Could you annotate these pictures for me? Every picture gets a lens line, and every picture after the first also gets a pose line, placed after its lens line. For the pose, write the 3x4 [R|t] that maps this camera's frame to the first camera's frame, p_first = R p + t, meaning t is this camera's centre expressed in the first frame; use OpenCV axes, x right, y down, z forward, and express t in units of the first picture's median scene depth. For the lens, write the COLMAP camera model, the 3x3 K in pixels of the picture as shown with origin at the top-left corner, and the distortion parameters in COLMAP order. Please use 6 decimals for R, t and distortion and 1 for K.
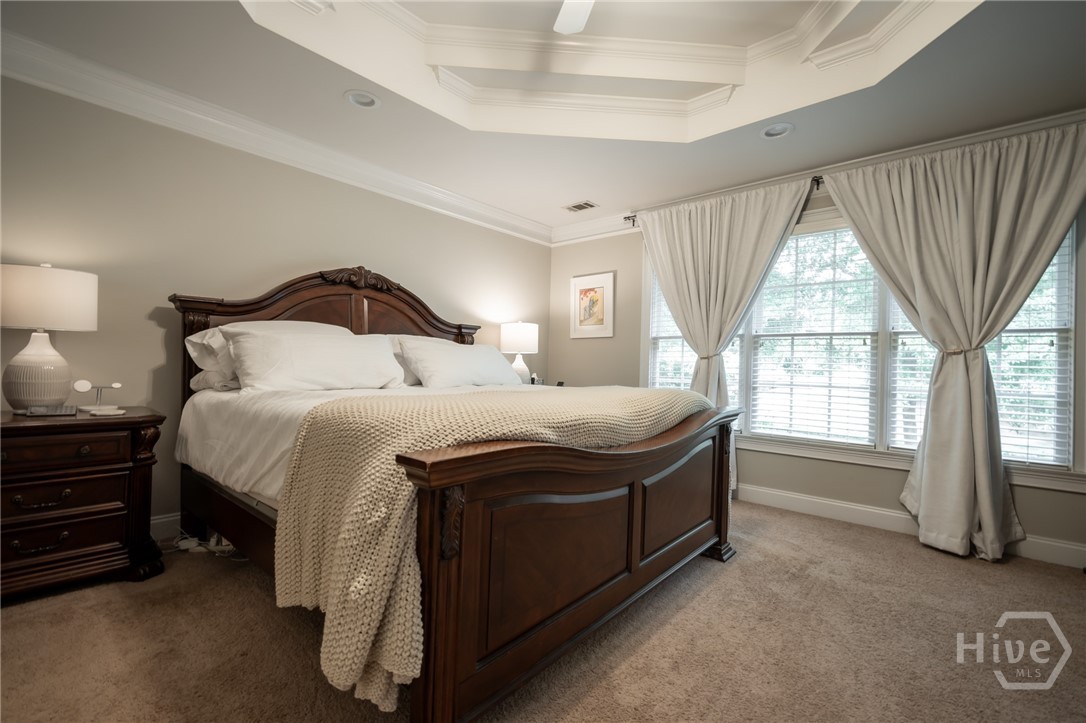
lens RADIAL K [[479.3, 0, 545.3], [0, 479.3, 360.4], [0, 0, 1]] dist [-0.001772, -0.000515]
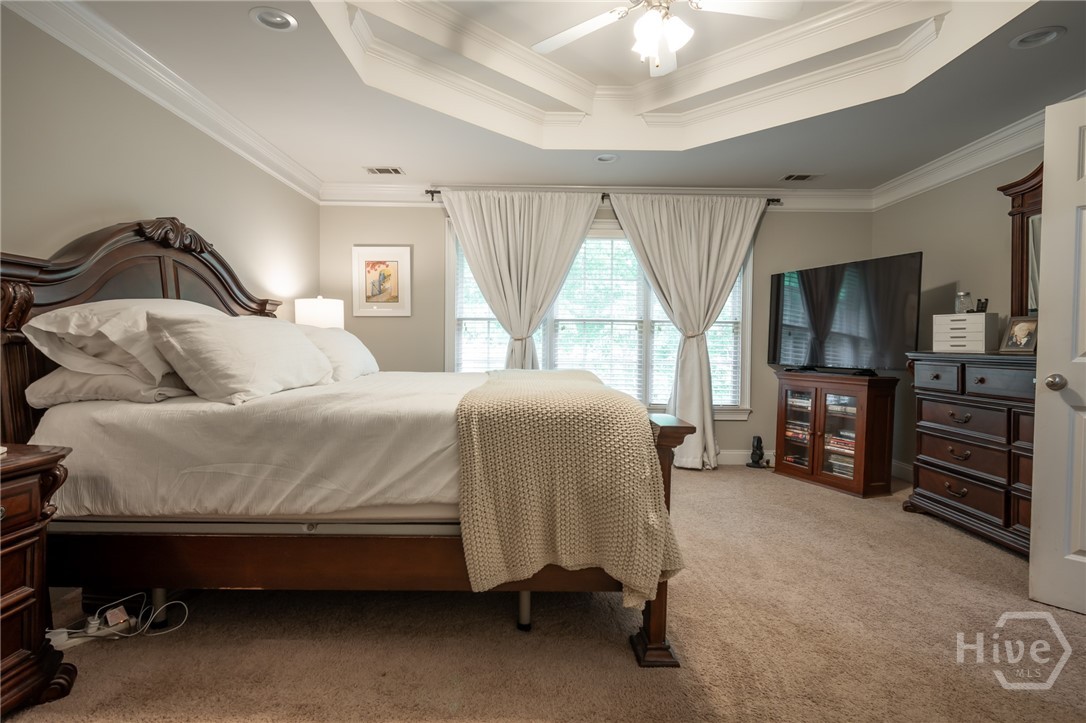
lens RADIAL K [[577.5, 0, 542.9], [0, 577.5, 360.3], [0, 0, 1]] dist [-0.004082, 0.000412]
pose [[0.741215, -0.035290, 0.670340, -0.554463], [0.000387, 0.998639, 0.052145, -0.028734], [-0.671268, -0.038392, 0.740220, -0.013251]]
